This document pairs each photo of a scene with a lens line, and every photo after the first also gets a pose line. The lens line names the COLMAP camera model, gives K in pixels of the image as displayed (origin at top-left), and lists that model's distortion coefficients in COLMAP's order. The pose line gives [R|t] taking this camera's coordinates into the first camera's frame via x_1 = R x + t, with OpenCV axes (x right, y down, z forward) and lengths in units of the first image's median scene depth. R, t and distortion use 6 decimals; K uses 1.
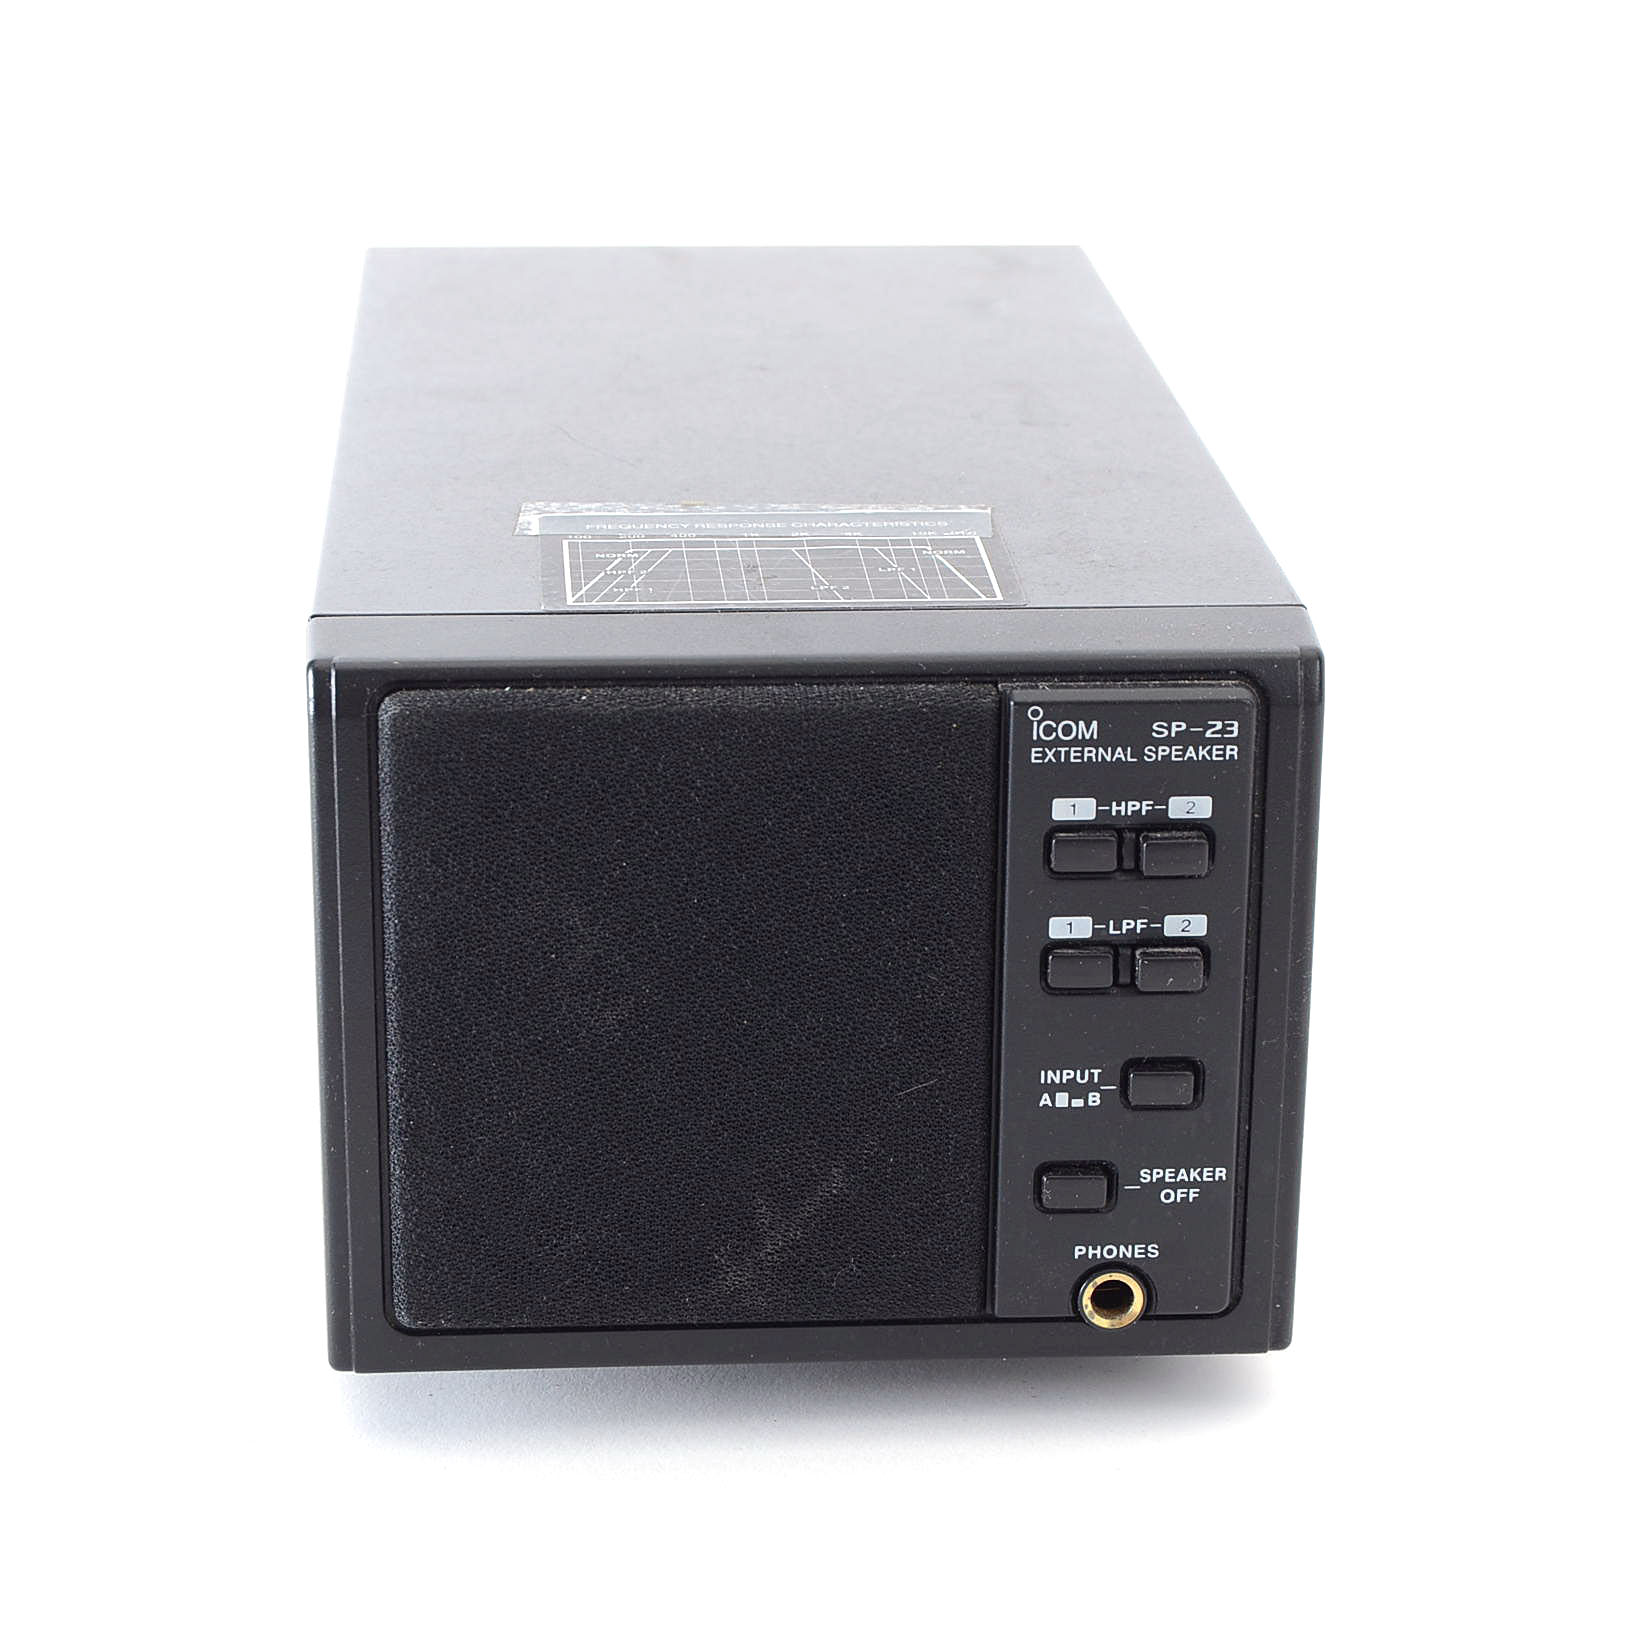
lens RADIAL K [[4403.3, 0, 814.9], [0, 4403.3, 807.3], [0, 0, 1]] dist [0.009246, 0.000000]
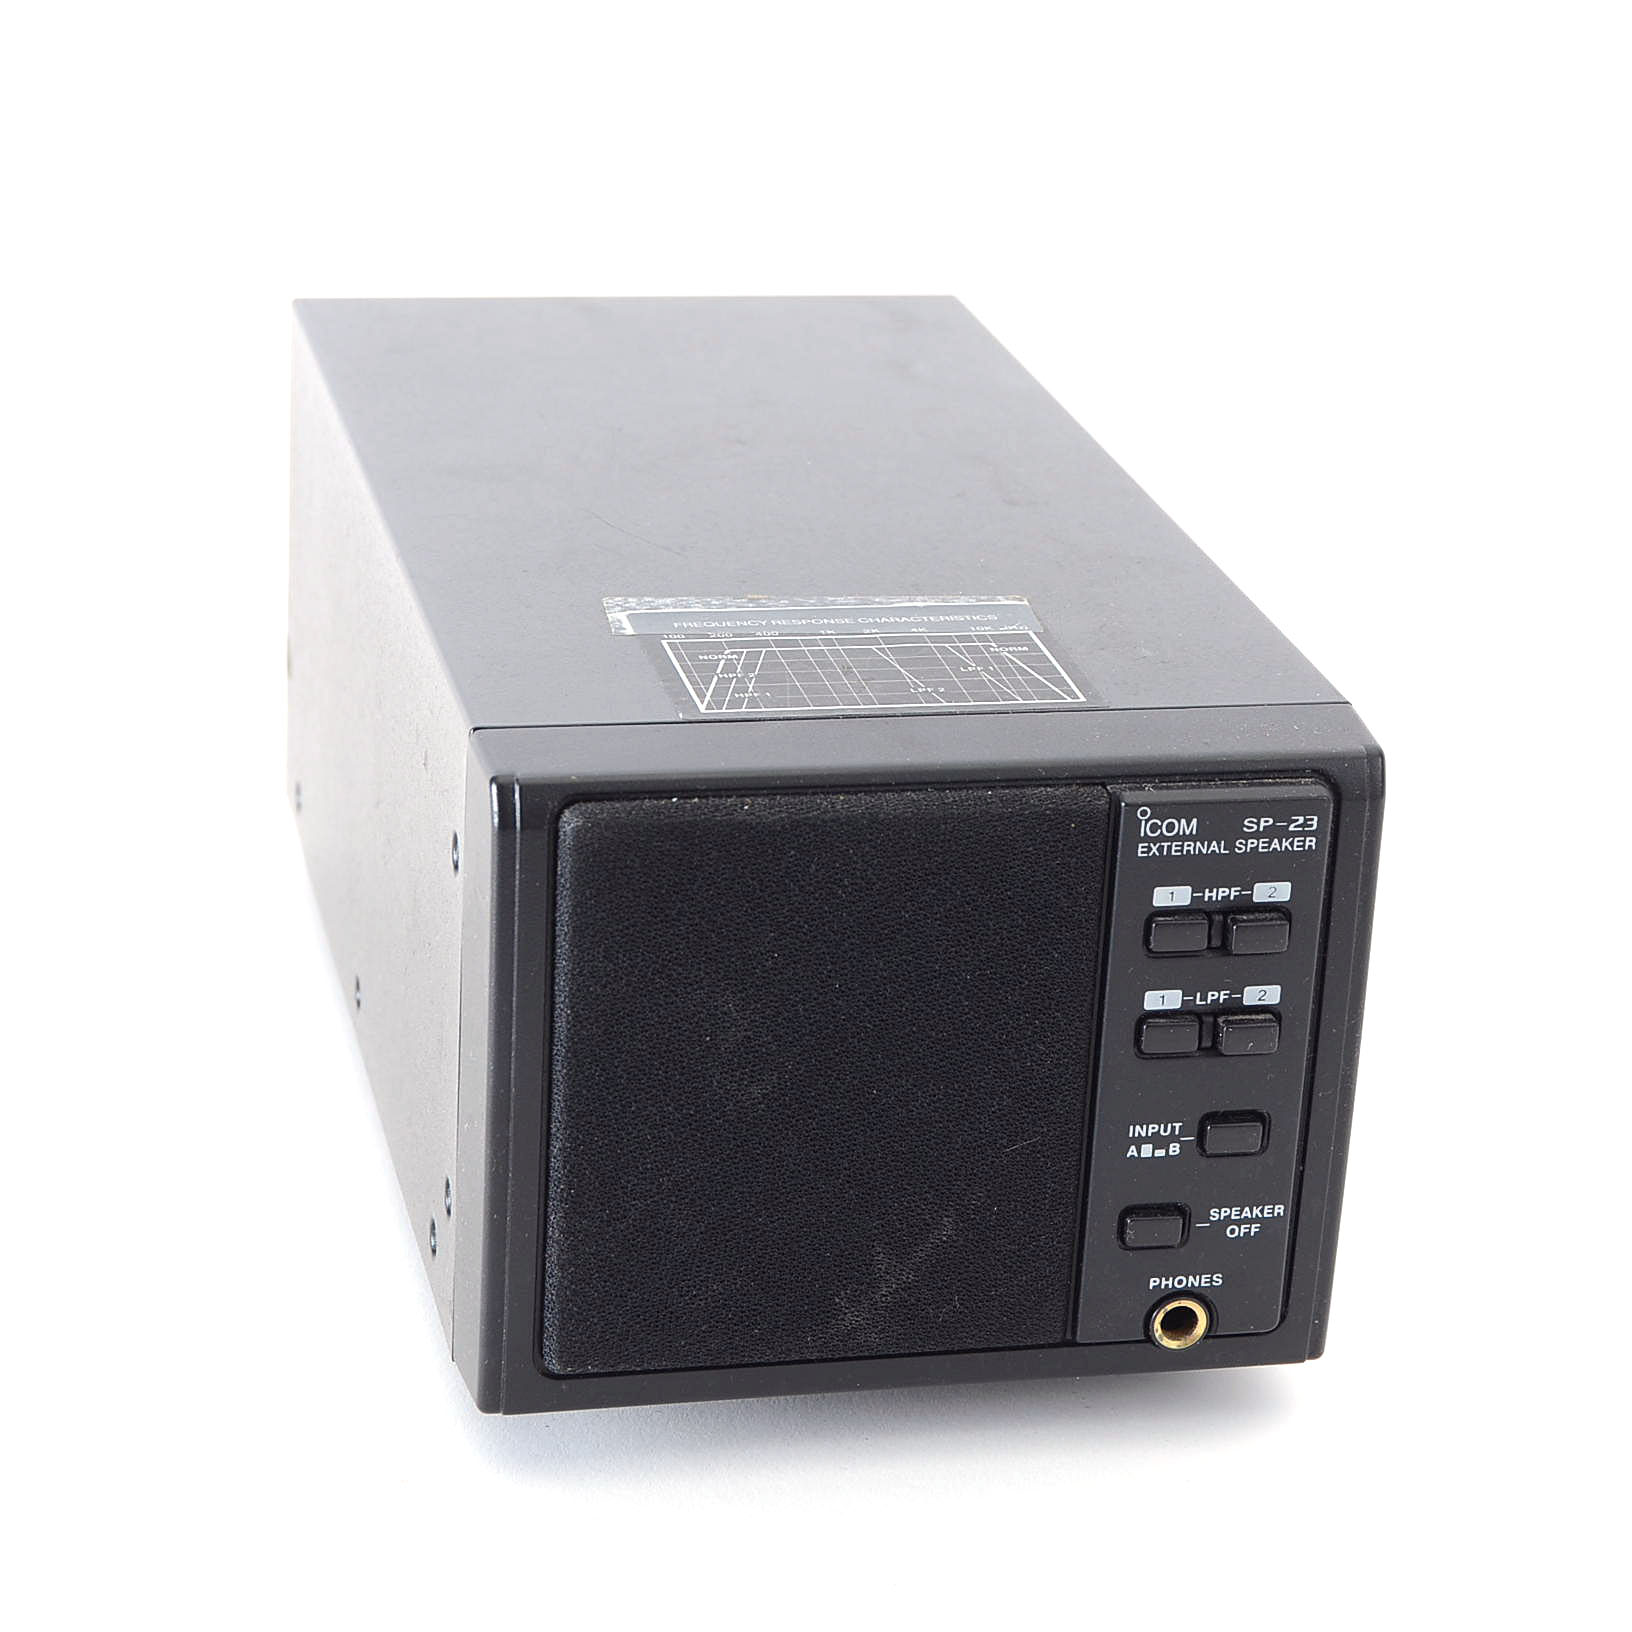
lens RADIAL K [[4403.3, 0, 817.0], [0, 4403.3, 823.4], [0, 0, 1]] dist [0.009246, 0.000000]
pose [[0.986644, -0.017872, 0.161906, -0.207282], [0.009886, 0.998701, 0.049995, -0.073623], [-0.162589, -0.047727, 0.985539, -0.082424]]
